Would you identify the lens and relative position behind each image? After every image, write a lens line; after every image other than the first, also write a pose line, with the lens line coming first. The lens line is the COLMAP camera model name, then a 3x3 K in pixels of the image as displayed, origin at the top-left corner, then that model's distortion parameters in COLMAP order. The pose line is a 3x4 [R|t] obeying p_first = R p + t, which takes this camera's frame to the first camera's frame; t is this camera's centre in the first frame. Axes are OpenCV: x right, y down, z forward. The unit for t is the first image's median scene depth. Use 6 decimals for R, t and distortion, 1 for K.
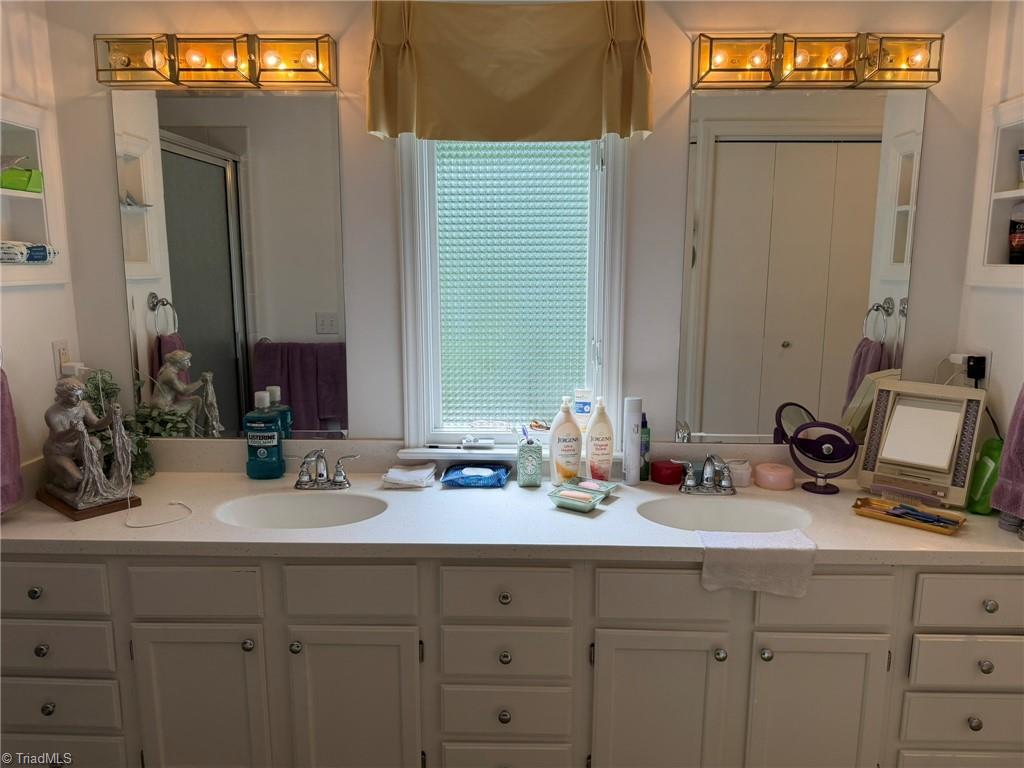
lens RADIAL K [[726.8, 0, 516.2], [0, 726.8, 385.2], [0, 0, 1]] dist [0.092286, -0.124423]
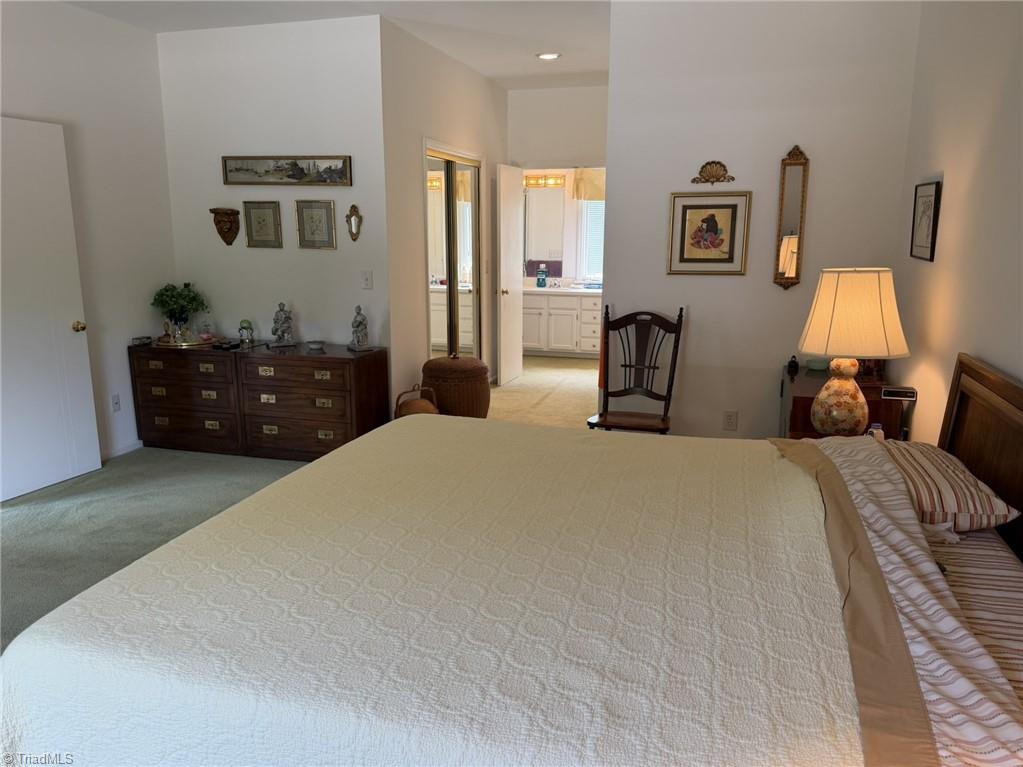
lens RADIAL K [[752.0, 0, 520.0], [0, 752.0, 381.4], [0, 0, 1]] dist [0.112904, -0.155654]
pose [[0.966896, 0.054964, -0.249180, 0.592366], [-0.048446, 0.998306, 0.032220, 0.518649], [0.250529, -0.019081, 0.967921, -3.000627]]
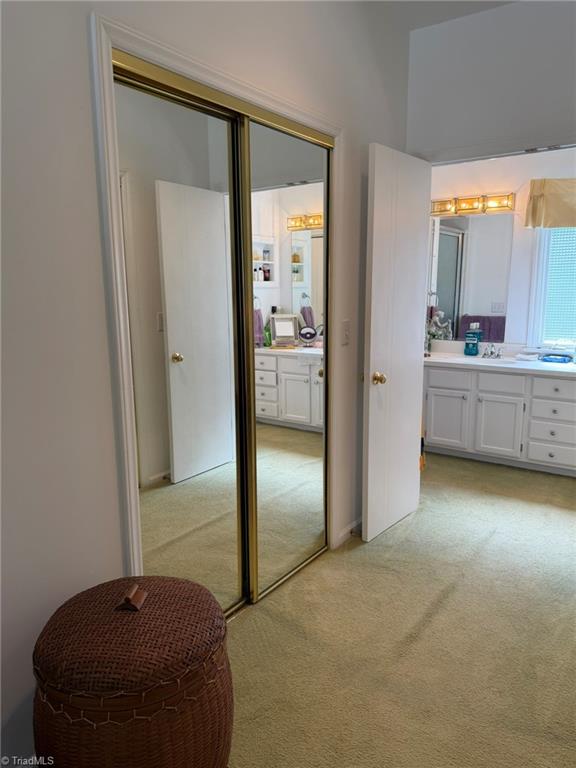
lens RADIAL K [[575.0, 0, 288.0], [0, 575.0, 384.0], [0, 0, 1]] dist [0.147672, -0.299482]
pose [[0.835412, 0.089391, -0.542306, 0.279596], [-0.091757, 0.995522, 0.022748, 0.251558], [0.541910, 0.030756, 0.839873, -1.208028]]
